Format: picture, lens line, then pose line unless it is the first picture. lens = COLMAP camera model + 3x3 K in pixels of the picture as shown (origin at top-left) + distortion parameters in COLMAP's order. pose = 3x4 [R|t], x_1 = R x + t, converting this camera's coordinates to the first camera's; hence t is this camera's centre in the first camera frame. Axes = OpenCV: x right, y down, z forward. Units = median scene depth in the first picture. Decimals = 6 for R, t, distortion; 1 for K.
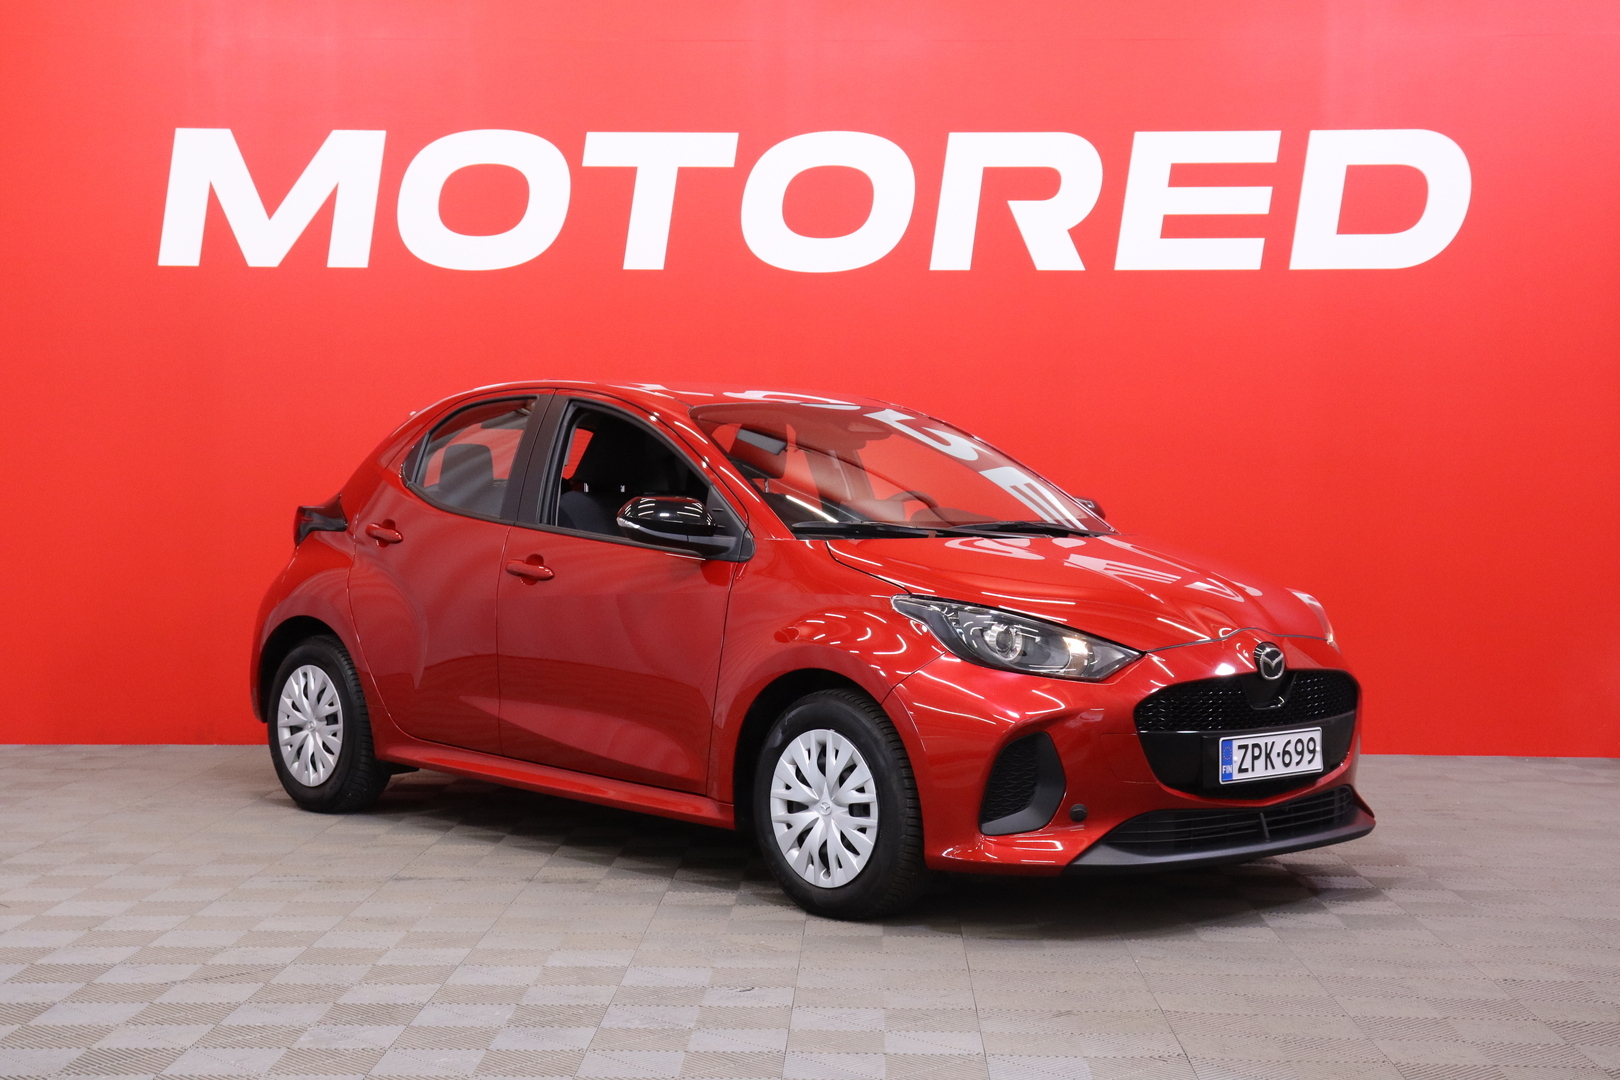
lens RADIAL K [[2372.6, 0, 822.9], [0, 2372.6, 550.3], [0, 0, 1]] dist [0.059246, 0.000000]
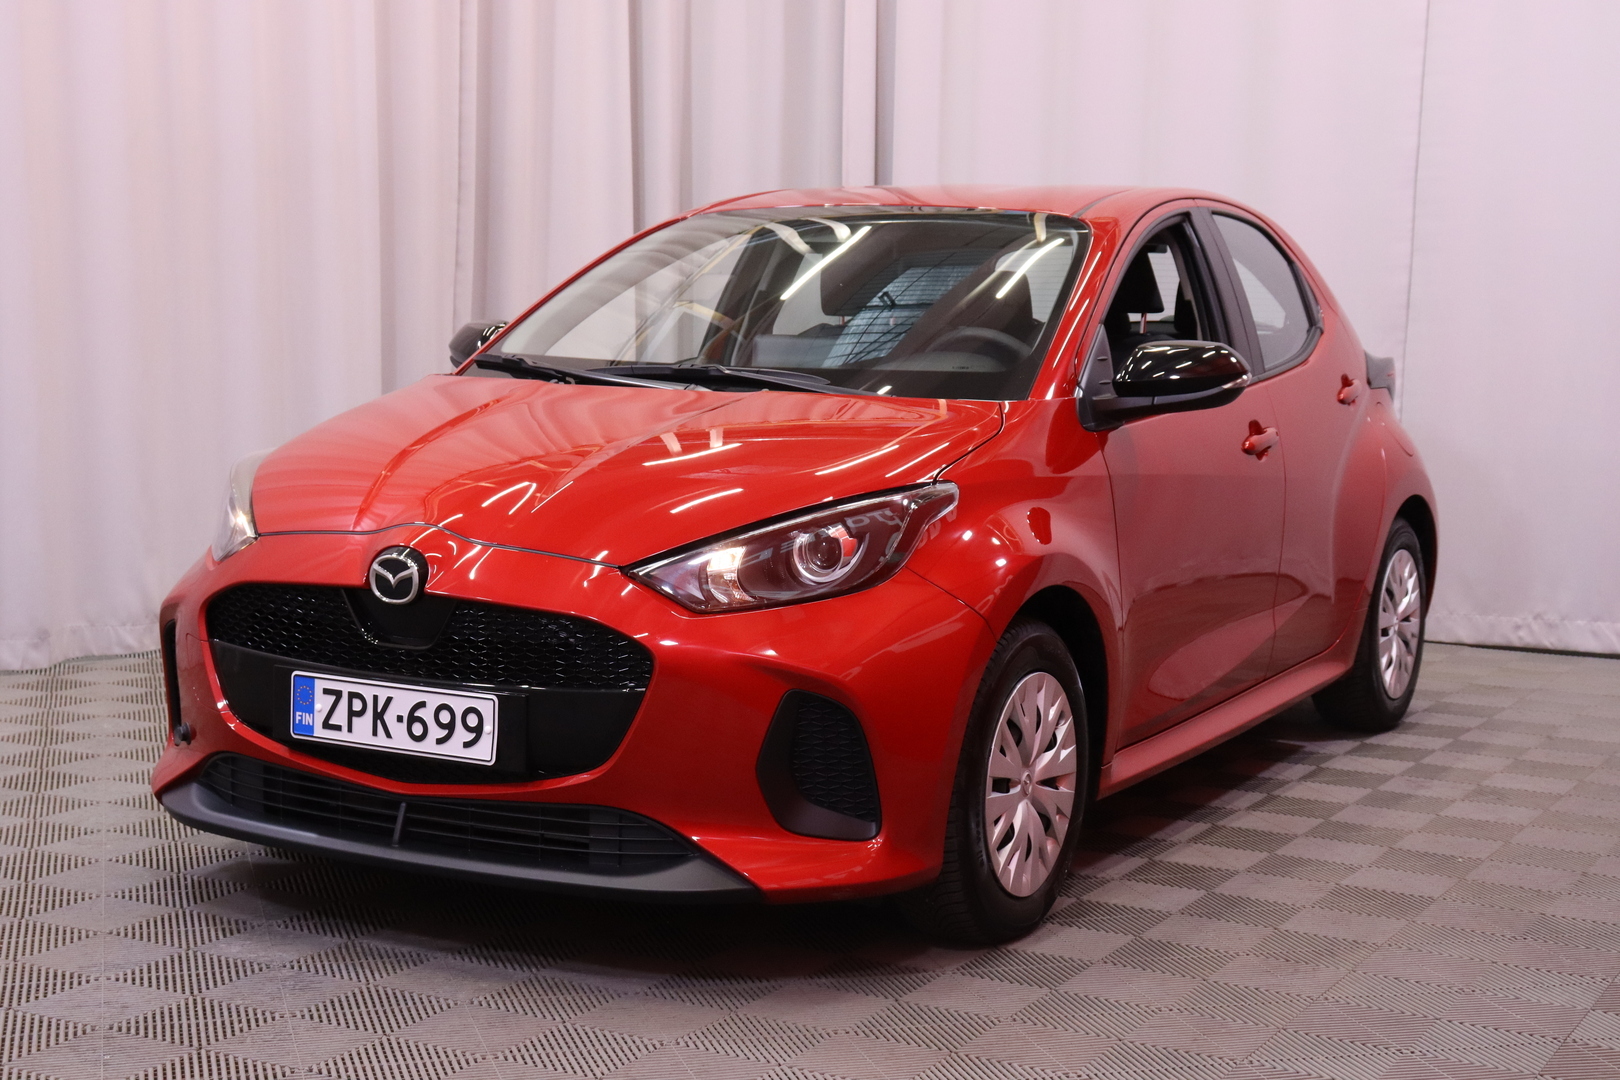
lens RADIAL K [[2372.6, 0, 812.9], [0, 2372.6, 535.7], [0, 0, 1]] dist [0.059246, 0.000000]
pose [[0.312791, 0.095169, -0.945042, 0.842978], [-0.049936, 0.995239, 0.083696, -0.024725], [0.948508, 0.021012, 0.316054, 0.902883]]
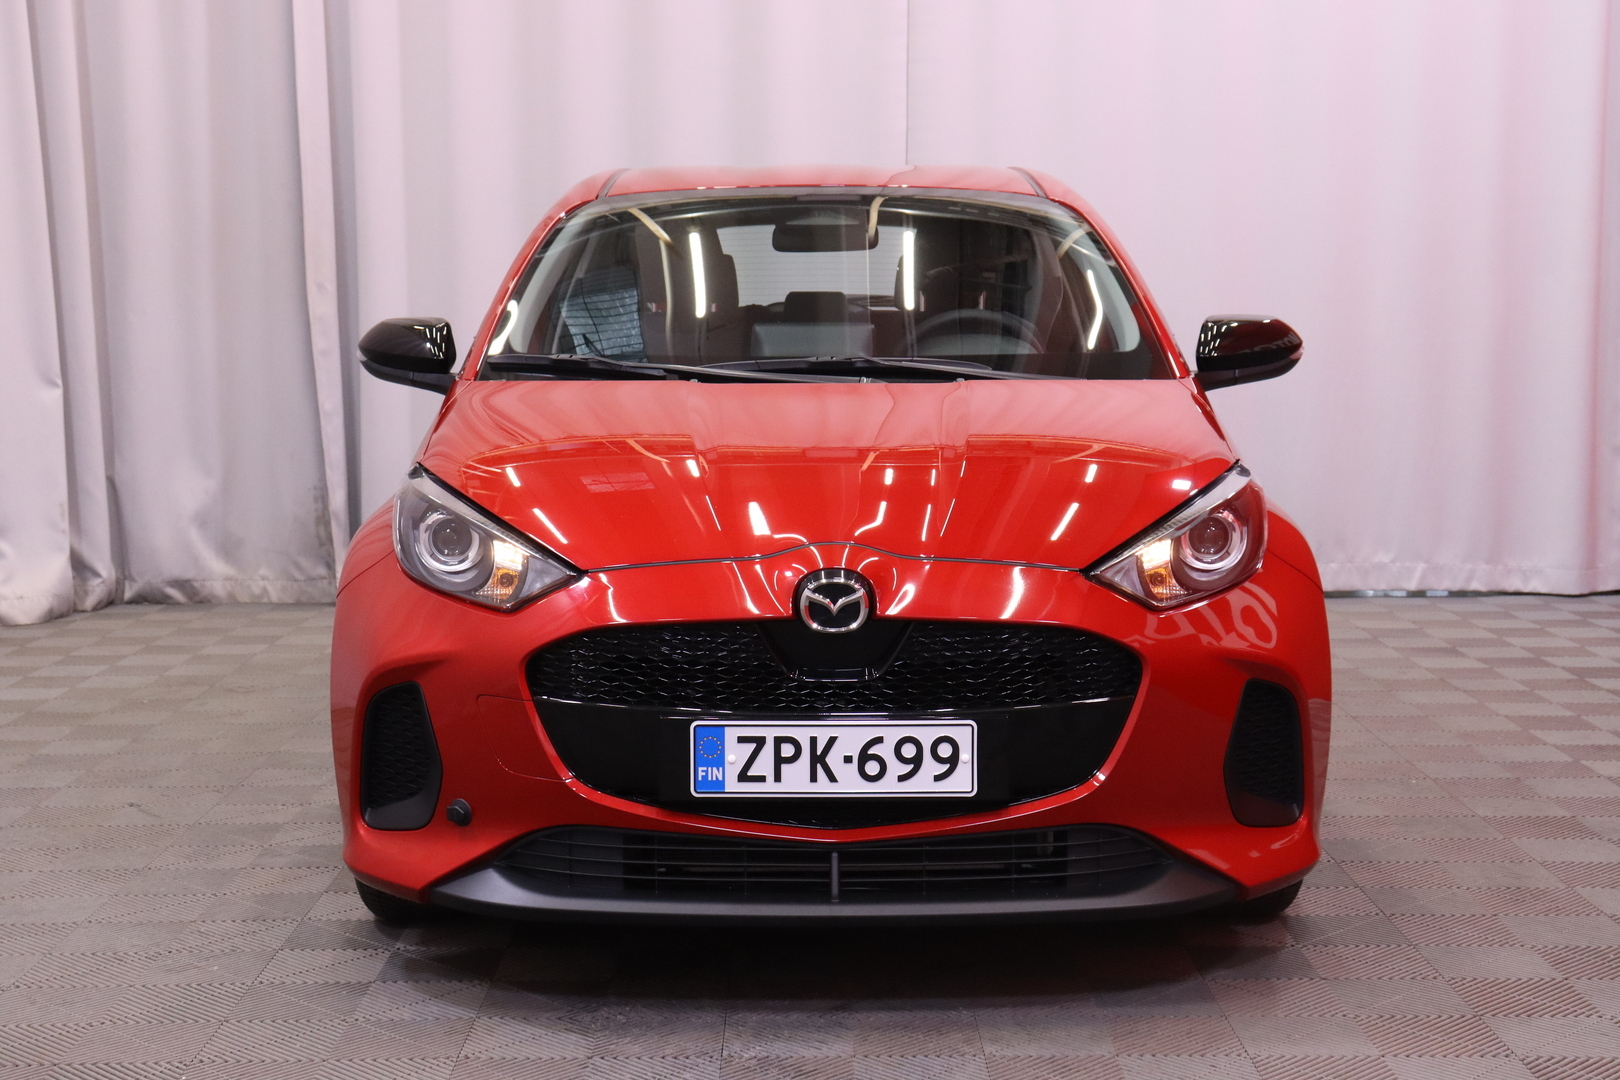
lens RADIAL K [[2372.6, 0, 807.1], [0, 2372.6, 526.4], [0, 0, 1]] dist [0.059246, 0.000000]
pose [[0.731763, 0.058392, -0.679053, 0.582961], [-0.011740, 0.997255, 0.073104, -0.014826], [0.681458, -0.045523, 0.730440, 0.566849]]
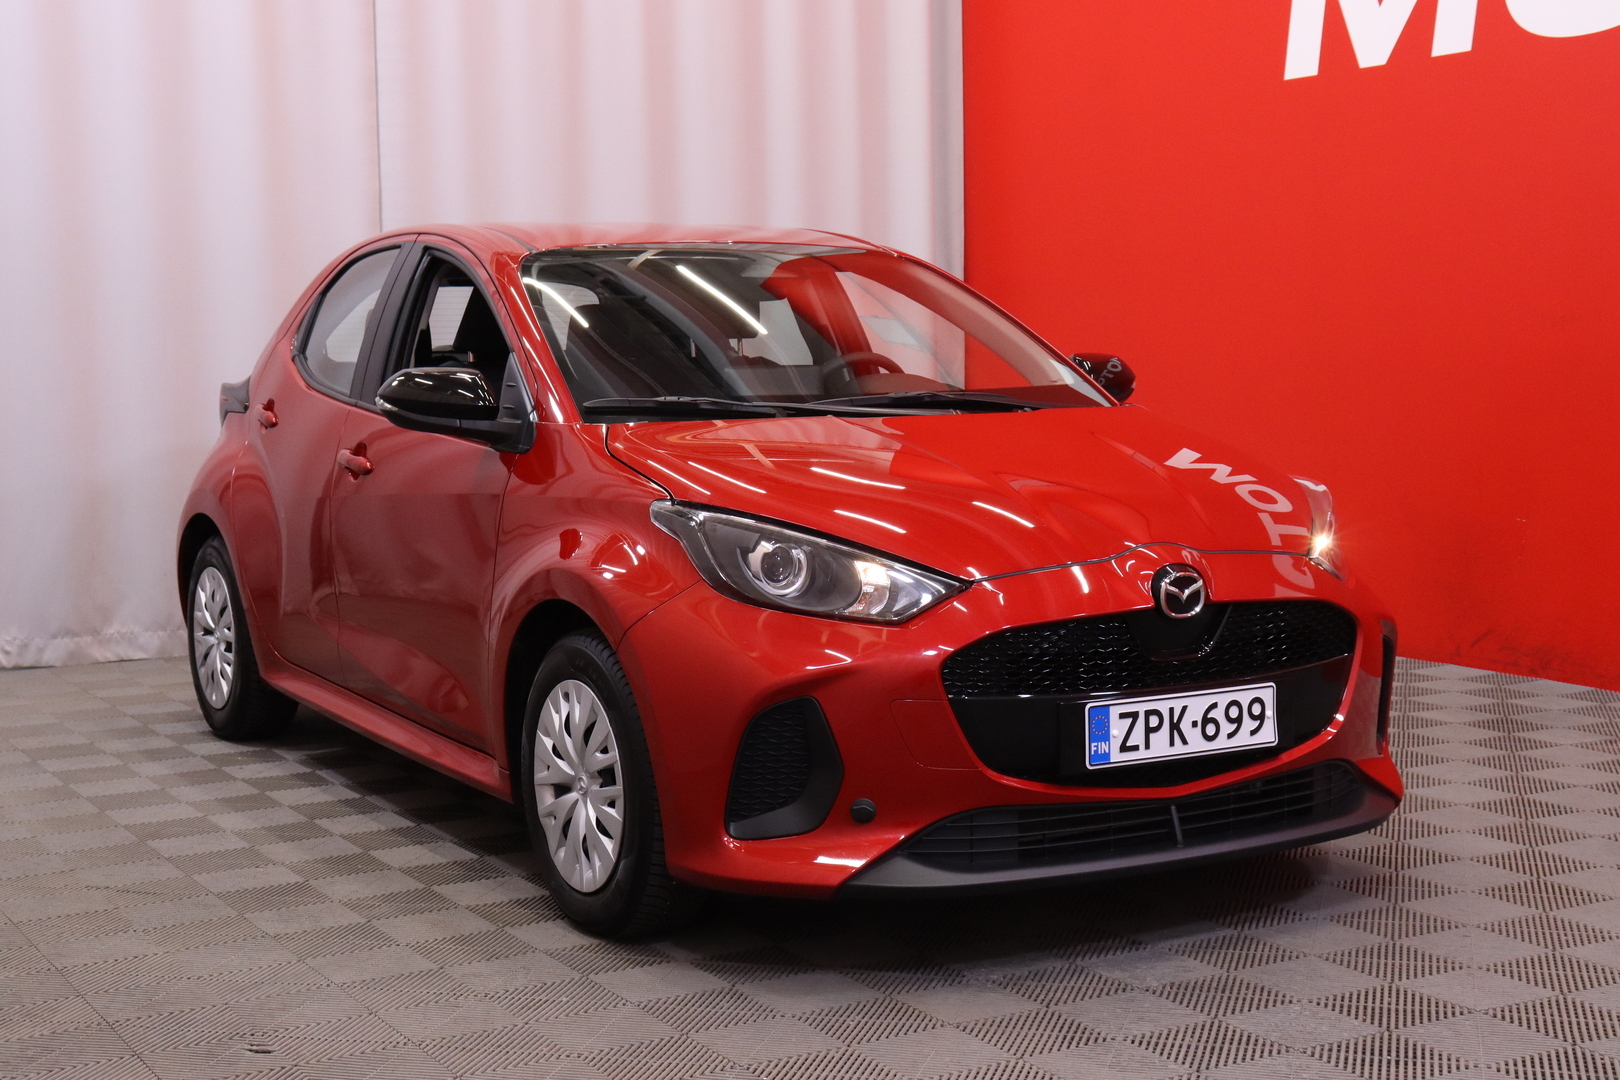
lens RADIAL K [[2282.9, 0, 797.9], [0, 2282.9, 541.8], [0, 0, 1]] dist [0.036549, 0.000000]
pose [[0.972870, -0.002610, -0.231339, 0.234381], [0.016739, 0.998110, 0.059133, -0.009249], [0.230748, -0.061401, 0.971074, 0.325257]]
